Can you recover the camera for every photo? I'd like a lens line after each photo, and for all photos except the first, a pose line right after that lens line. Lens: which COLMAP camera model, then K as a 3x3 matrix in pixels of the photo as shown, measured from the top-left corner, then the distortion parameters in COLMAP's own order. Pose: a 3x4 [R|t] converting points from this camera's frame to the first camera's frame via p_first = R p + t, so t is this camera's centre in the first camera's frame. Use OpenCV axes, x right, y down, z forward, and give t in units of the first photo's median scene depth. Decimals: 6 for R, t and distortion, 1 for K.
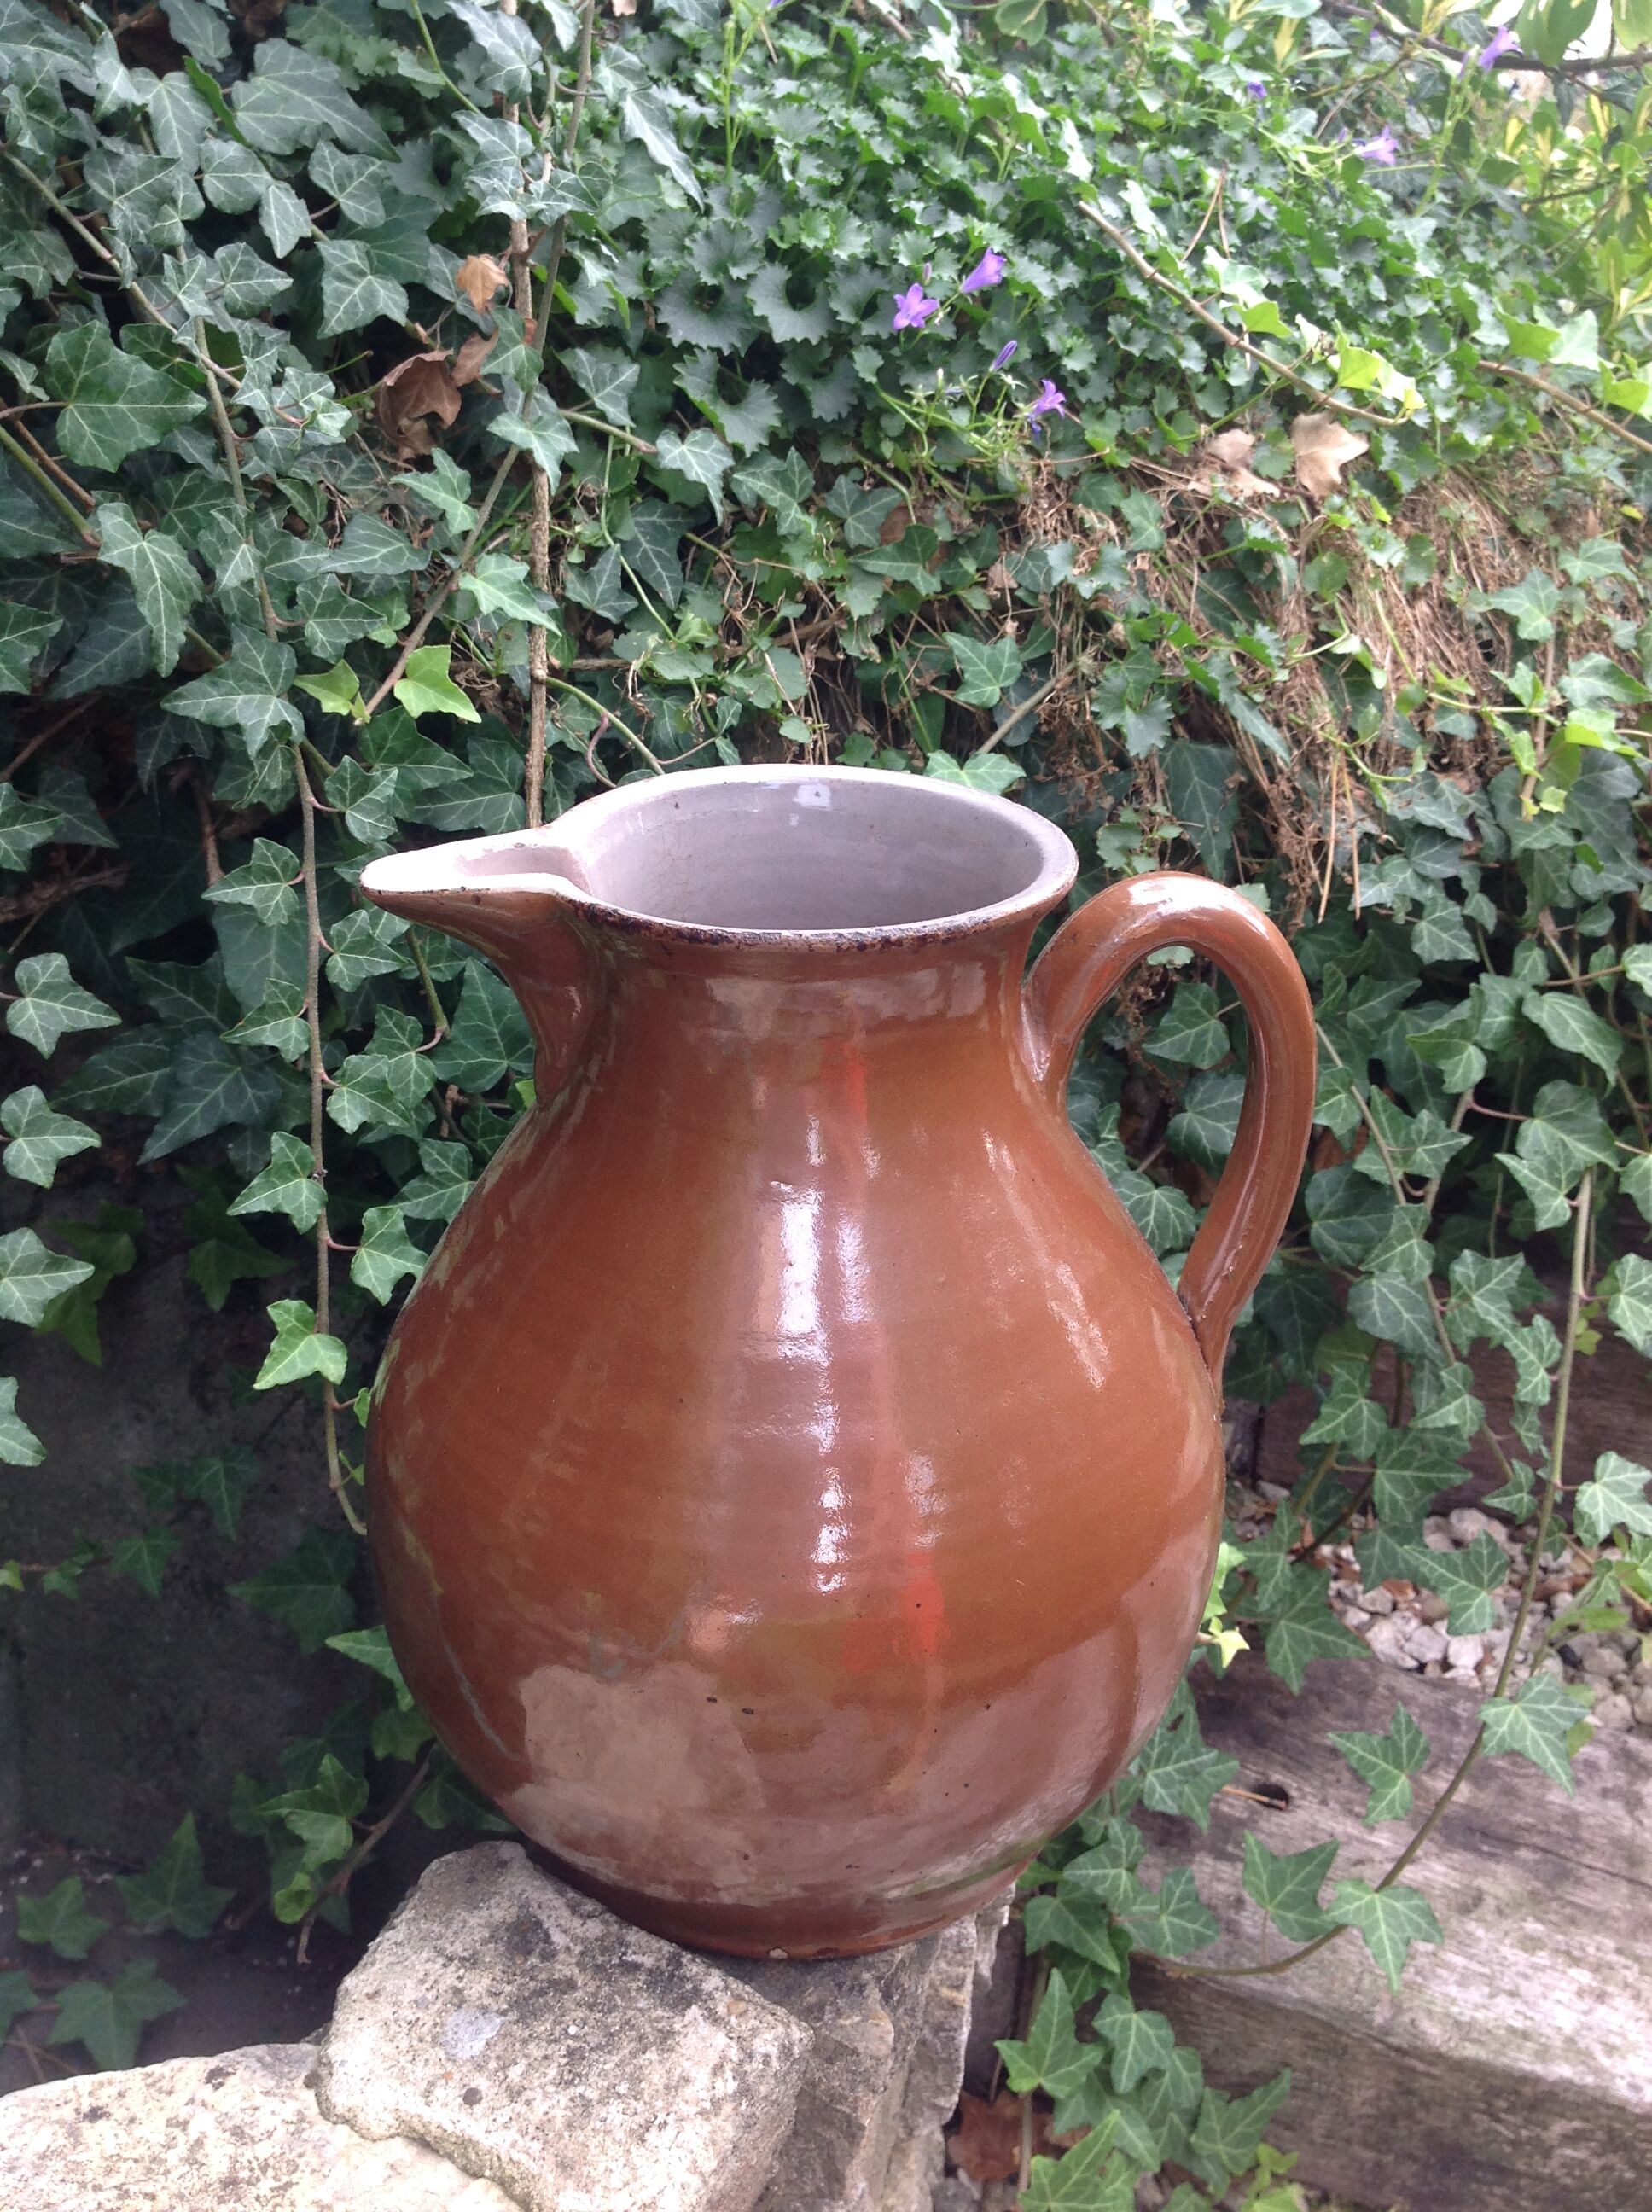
lens RADIAL K [[2182.7, 0, 731.1], [0, 2182.7, 1094.8], [0, 0, 1]] dist [0.117028, -0.310945]
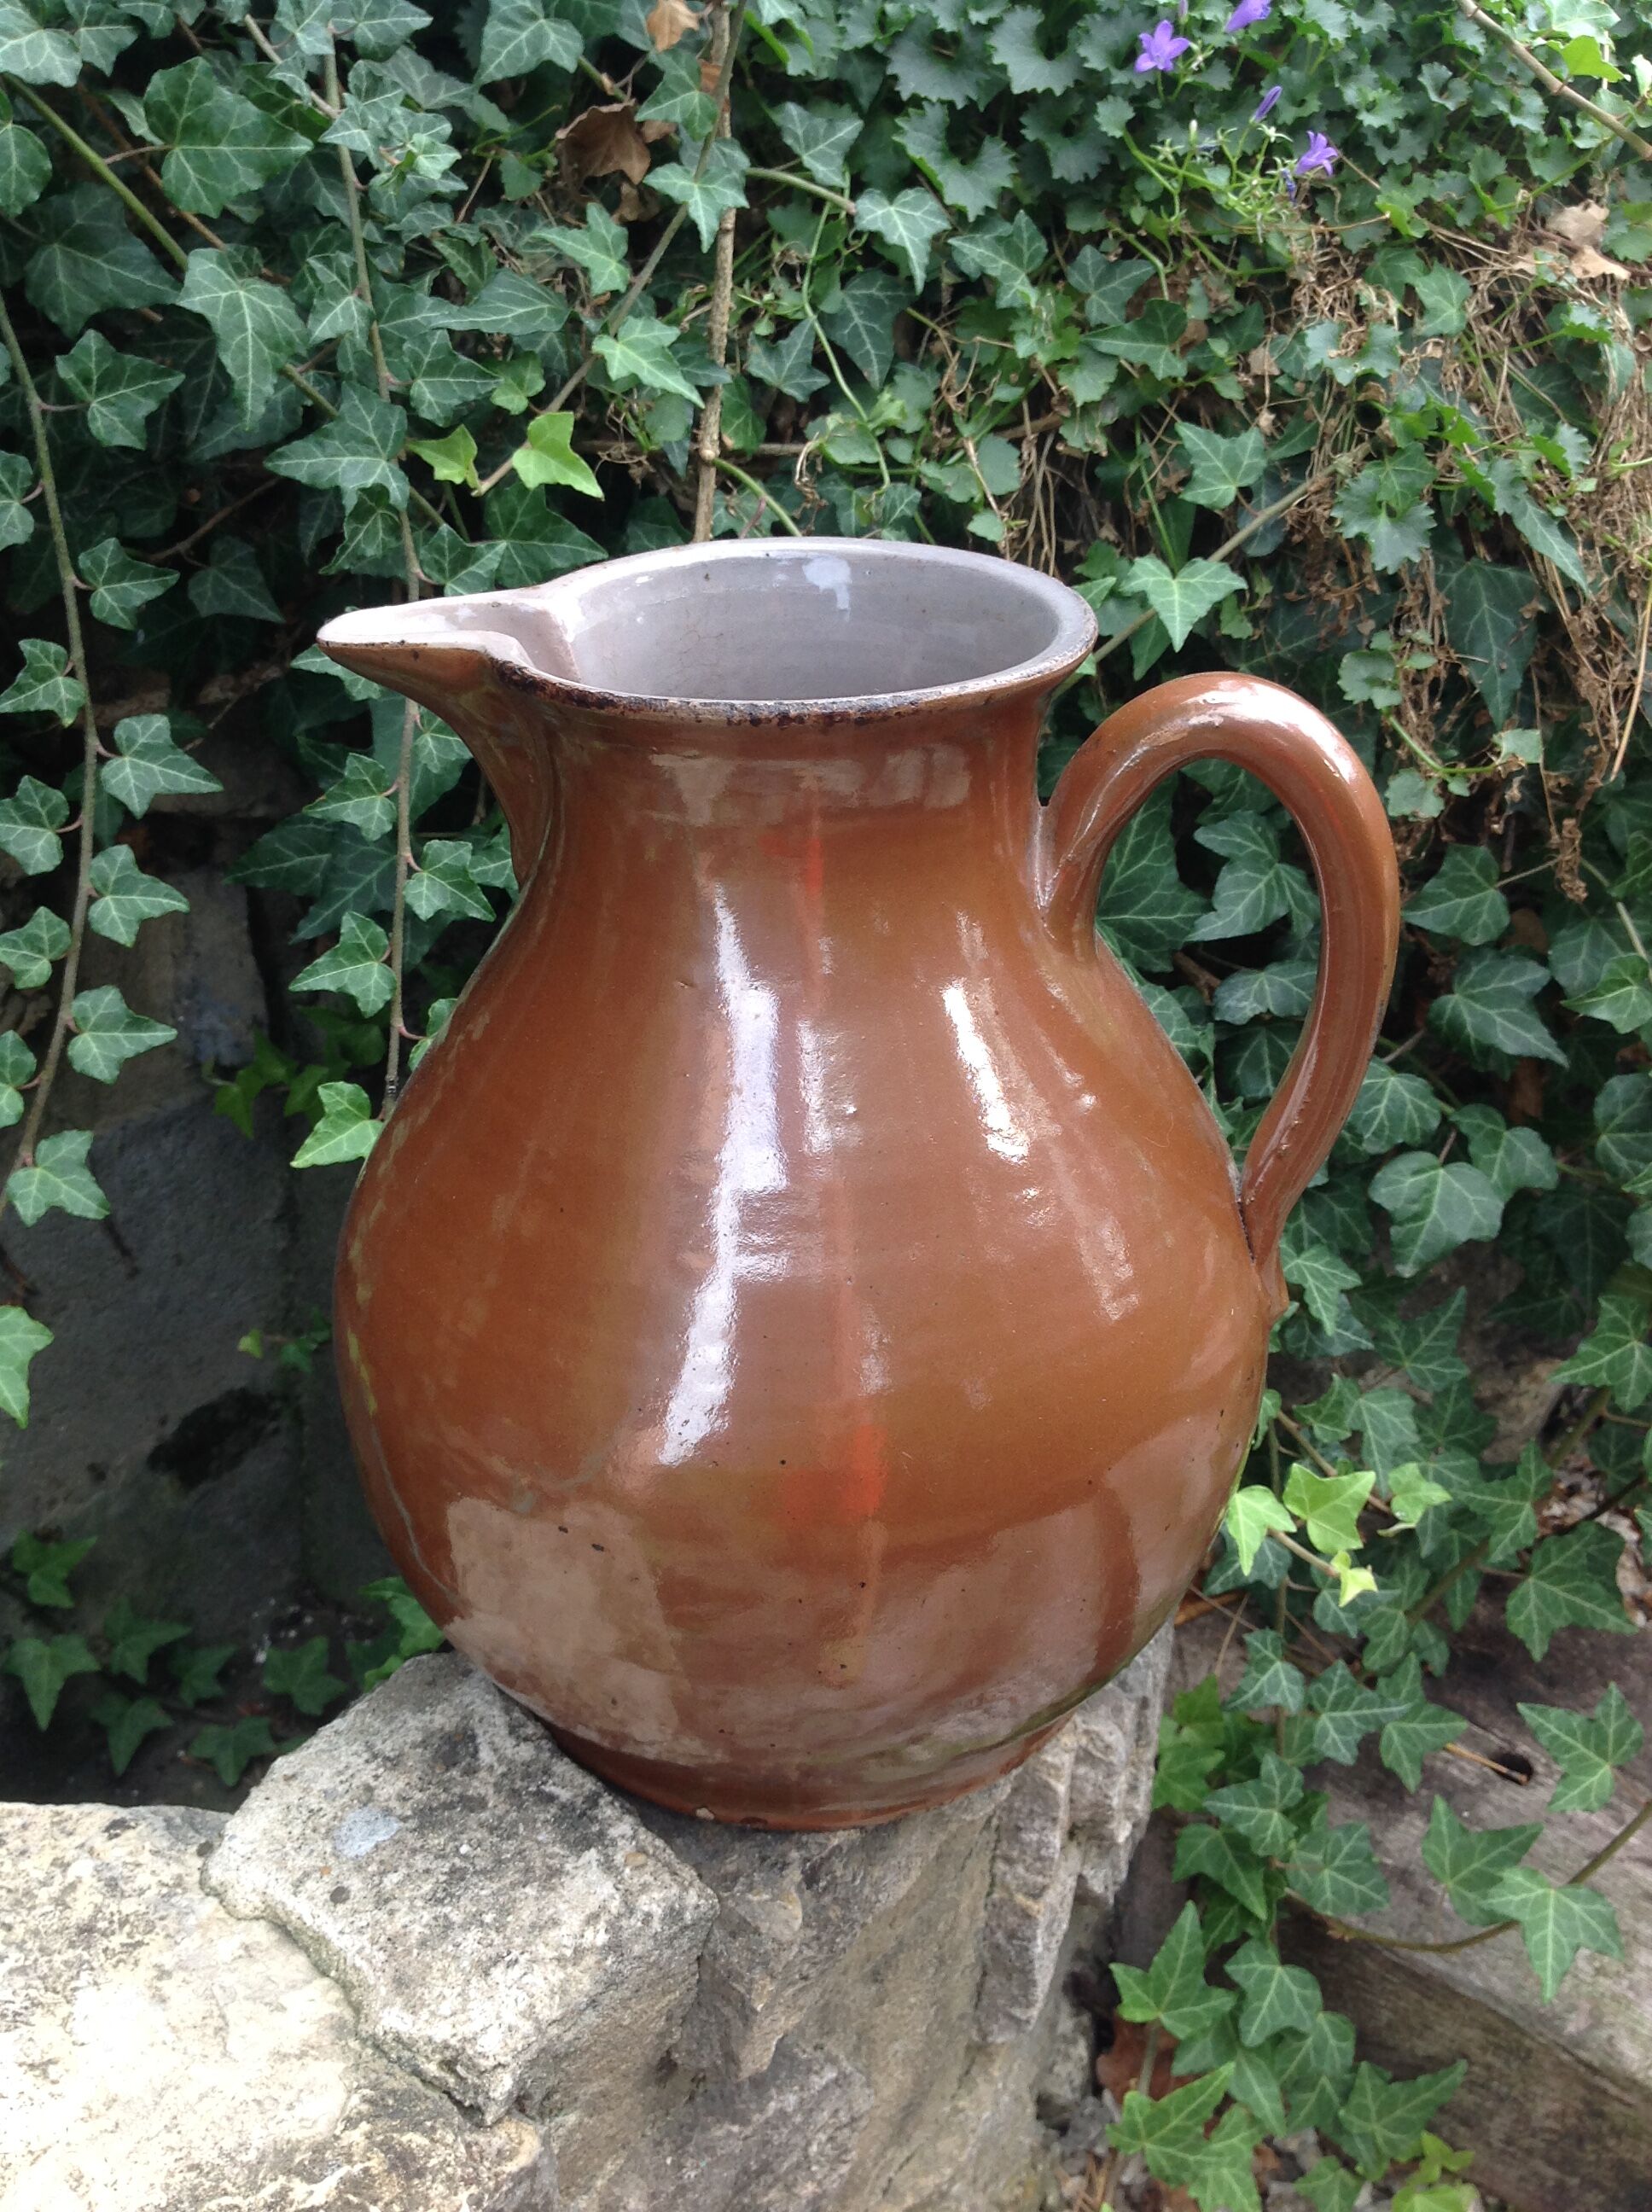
lens RADIAL K [[2147.1, 0, 826.0], [0, 2147.1, 1106.0], [0, 0, 1]] dist [0.099473, -0.263387]
pose [[0.959985, 0.099411, -0.261812, 0.232822], [-0.084316, 0.994095, 0.068303, 0.017706], [0.267056, -0.043495, 0.962699, 0.113454]]
